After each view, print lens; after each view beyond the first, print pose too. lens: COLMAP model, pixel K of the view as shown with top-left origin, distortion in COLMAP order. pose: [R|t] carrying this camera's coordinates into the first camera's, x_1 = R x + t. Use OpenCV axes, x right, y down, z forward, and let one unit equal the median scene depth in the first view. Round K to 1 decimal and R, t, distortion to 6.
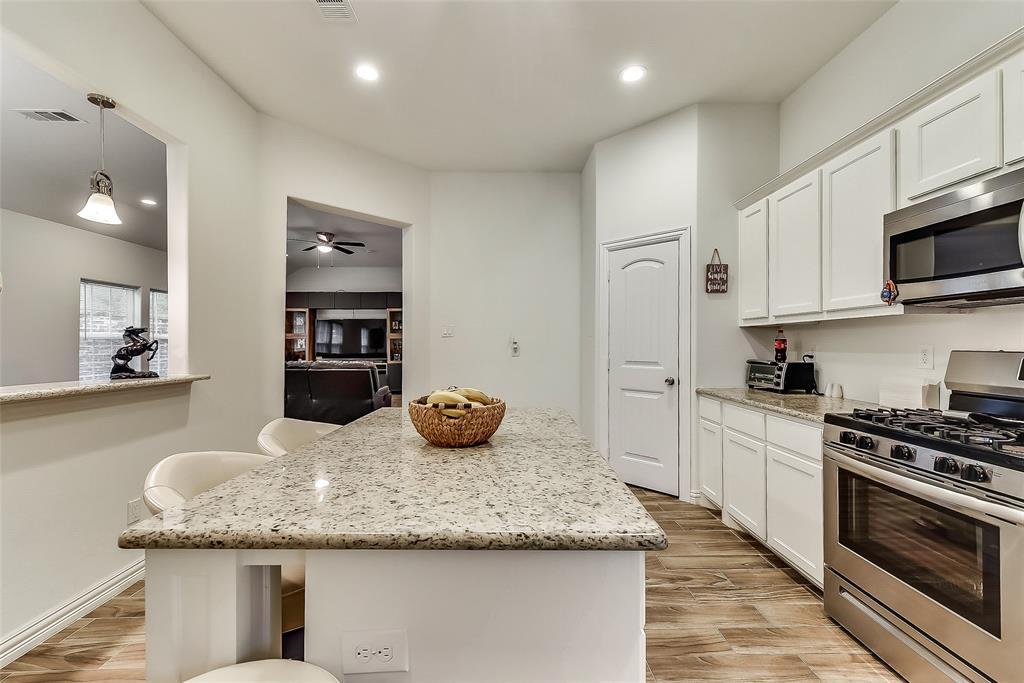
lens RADIAL K [[414.1, 0, 506.5], [0, 414.1, 338.2], [0, 0, 1]] dist [0.011043, -0.002616]
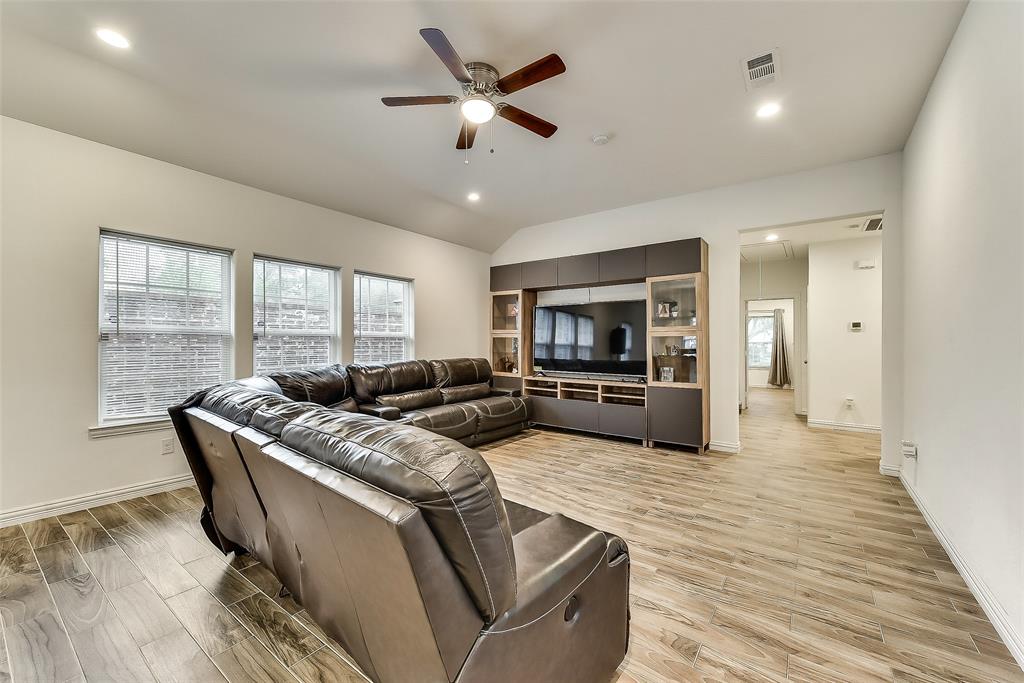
lens RADIAL K [[414.1, 0, 500.9], [0, 414.1, 340.3], [0, 0, 1]] dist [0.011043, -0.002616]
pose [[0.795786, 0.002520, -0.605573, -0.121169], [-0.002448, 0.999997, 0.000944, 0.005583], [0.605573, 0.000731, 0.795789, 0.481144]]
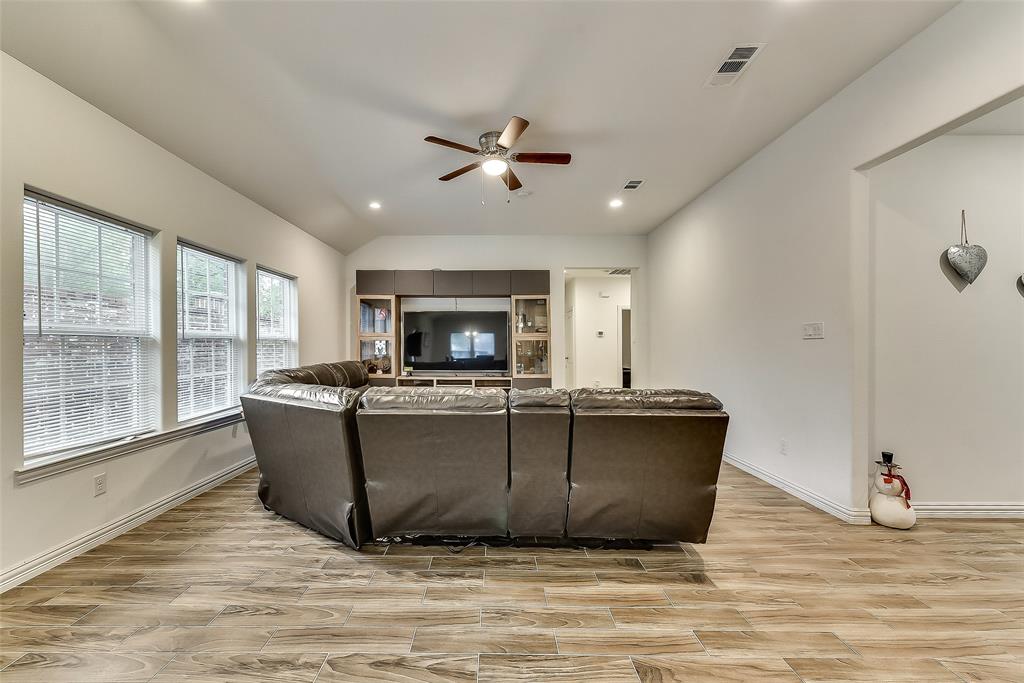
lens RADIAL K [[414.1, 0, 498.1], [0, 414.1, 343.1], [0, 0, 1]] dist [0.011043, -0.002616]
pose [[0.999864, 0.004469, -0.015854, -0.300251], [-0.004421, 0.999986, 0.003049, 0.003643], [0.015868, -0.002979, 0.999870, 0.327906]]
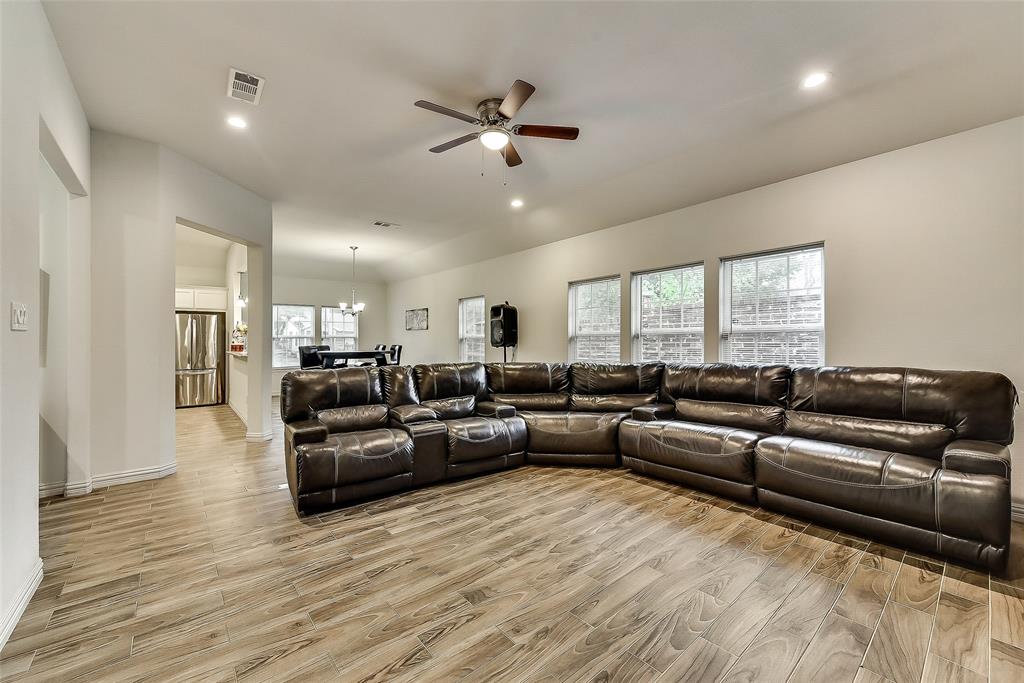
lens RADIAL K [[414.1, 0, 520.4], [0, 414.1, 338.0], [0, 0, 1]] dist [0.011043, -0.002616]
pose [[-0.768989, 0.005020, -0.639242, -0.112514], [0.013963, 0.999862, -0.008945, 0.008459], [0.639110, -0.015805, -0.768953, 0.986356]]
